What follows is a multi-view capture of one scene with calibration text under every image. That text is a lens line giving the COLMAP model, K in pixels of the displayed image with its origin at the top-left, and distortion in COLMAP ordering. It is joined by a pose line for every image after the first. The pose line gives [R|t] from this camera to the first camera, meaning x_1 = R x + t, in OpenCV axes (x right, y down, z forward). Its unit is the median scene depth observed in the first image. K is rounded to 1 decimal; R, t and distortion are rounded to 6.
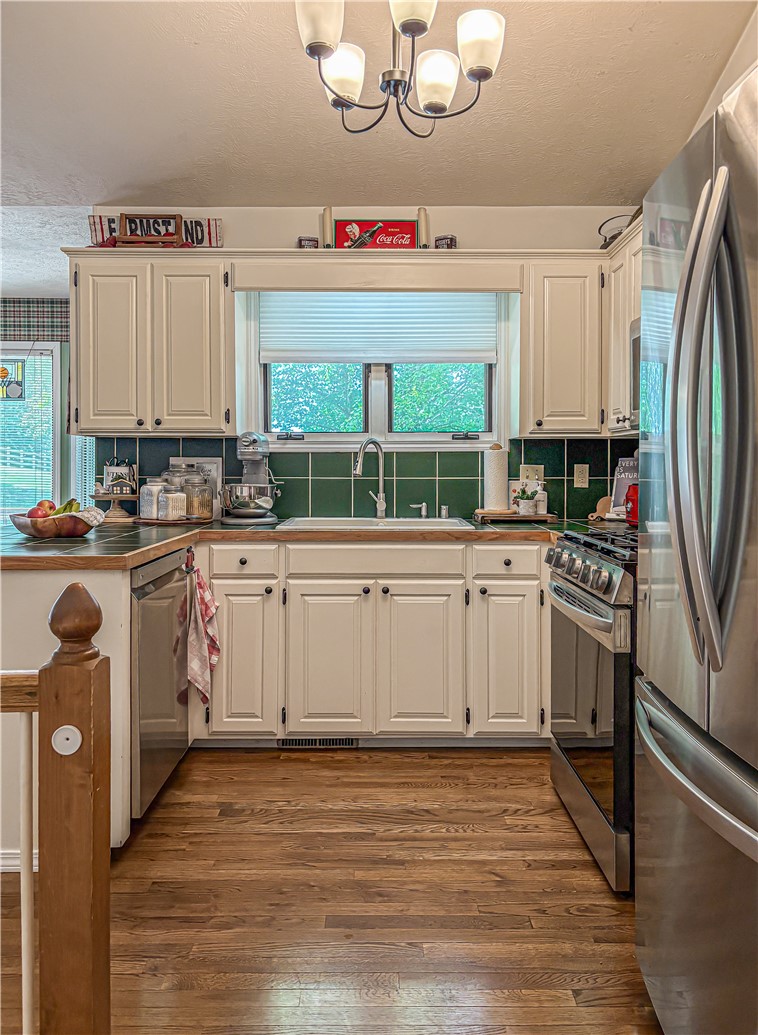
lens RADIAL K [[759.0, 0, 379.0], [0, 759.0, 517.5], [0, 0, 1]] dist [0.059715, -0.000035]
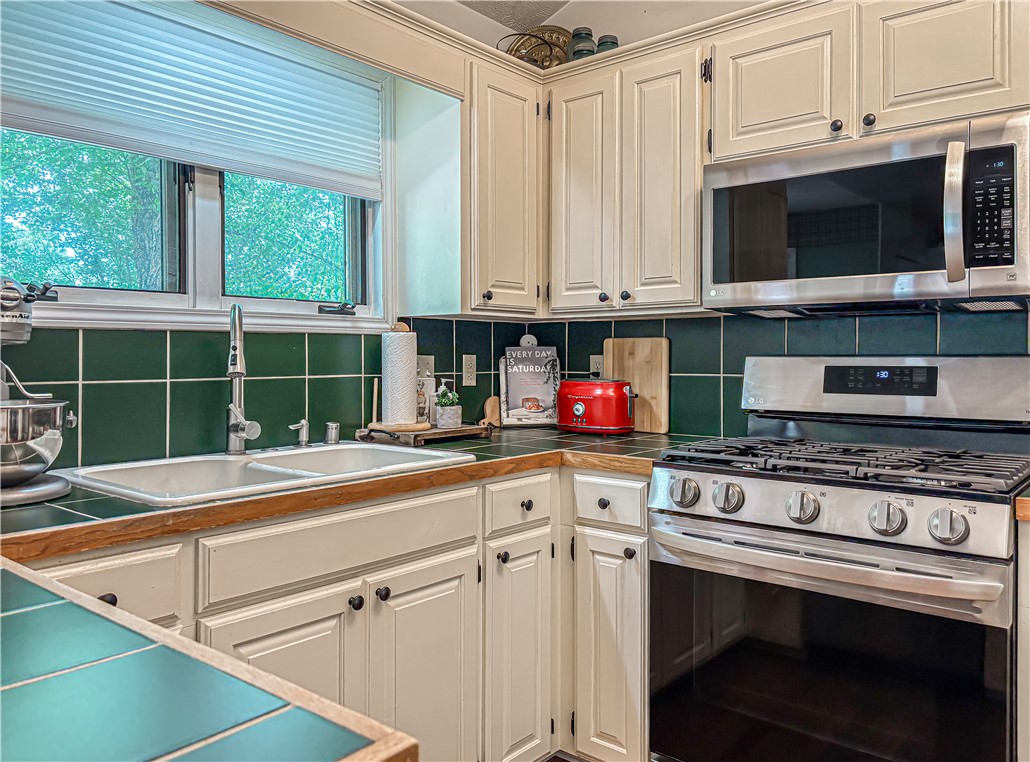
lens RADIAL K [[781.9, 0, 510.0], [0, 781.9, 367.4], [0, 0, 1]] dist [0.024562, -0.010646]
pose [[0.633714, -0.013316, 0.773453, -0.311291], [0.052618, 0.998278, -0.025926, -0.036667], [-0.771776, 0.057127, 0.633323, 0.507606]]
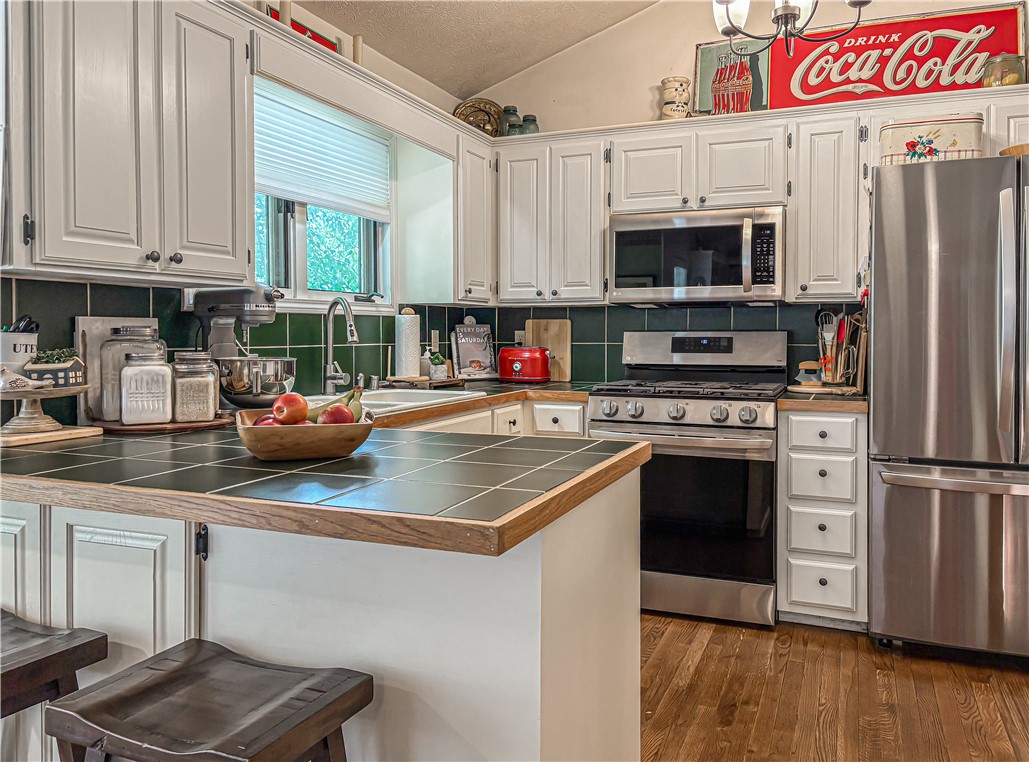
lens RADIAL K [[796.7, 0, 516.1], [0, 796.7, 369.8], [0, 0, 1]] dist [0.066993, -0.079224]
pose [[0.371002, -0.045079, 0.927537, -0.735588], [0.061695, 0.997811, 0.023817, -0.035351], [-0.926581, 0.048388, 0.372971, 0.504734]]
